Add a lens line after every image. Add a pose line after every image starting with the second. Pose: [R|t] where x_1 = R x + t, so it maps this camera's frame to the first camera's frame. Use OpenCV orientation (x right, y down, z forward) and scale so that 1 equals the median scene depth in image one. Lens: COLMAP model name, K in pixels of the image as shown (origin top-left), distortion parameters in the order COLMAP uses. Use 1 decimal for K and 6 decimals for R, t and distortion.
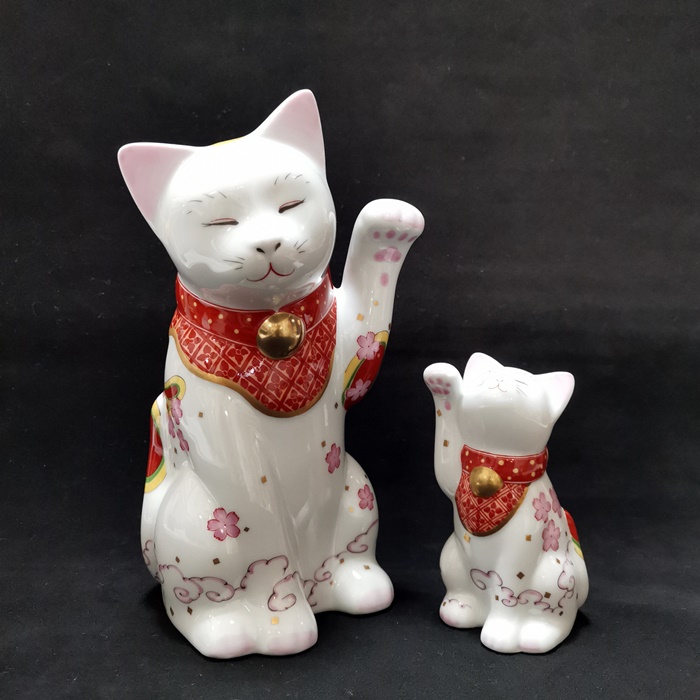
lens RADIAL K [[716.5, 0, 350.0], [0, 716.5, 350.0], [0, 0, 1]] dist [0.059266, -0.006626]
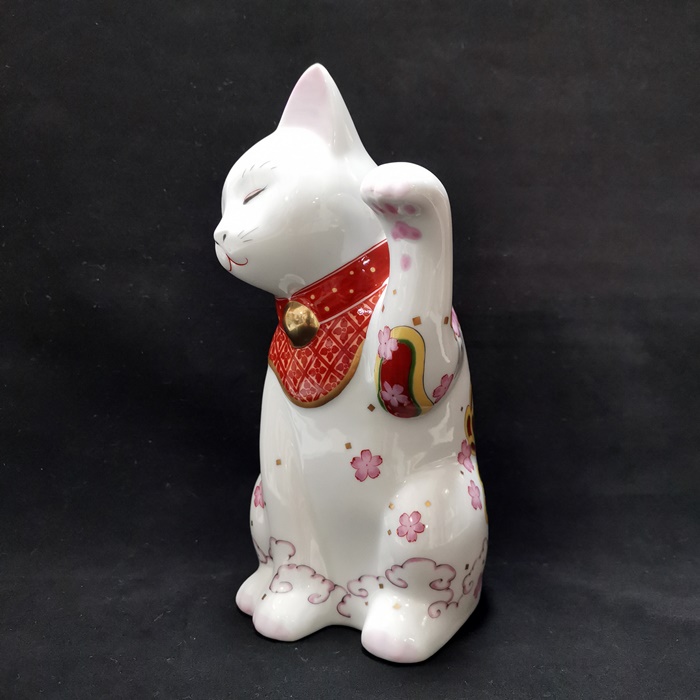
lens RADIAL K [[716.5, 0, 350.0], [0, 716.5, 350.0], [0, 0, 1]] dist [0.059266, -0.006626]
pose [[0.352682, 0.079706, -0.932342, 0.854900], [-0.060909, 0.996208, 0.062125, -0.050450], [0.933759, 0.034878, 0.356199, 0.711495]]
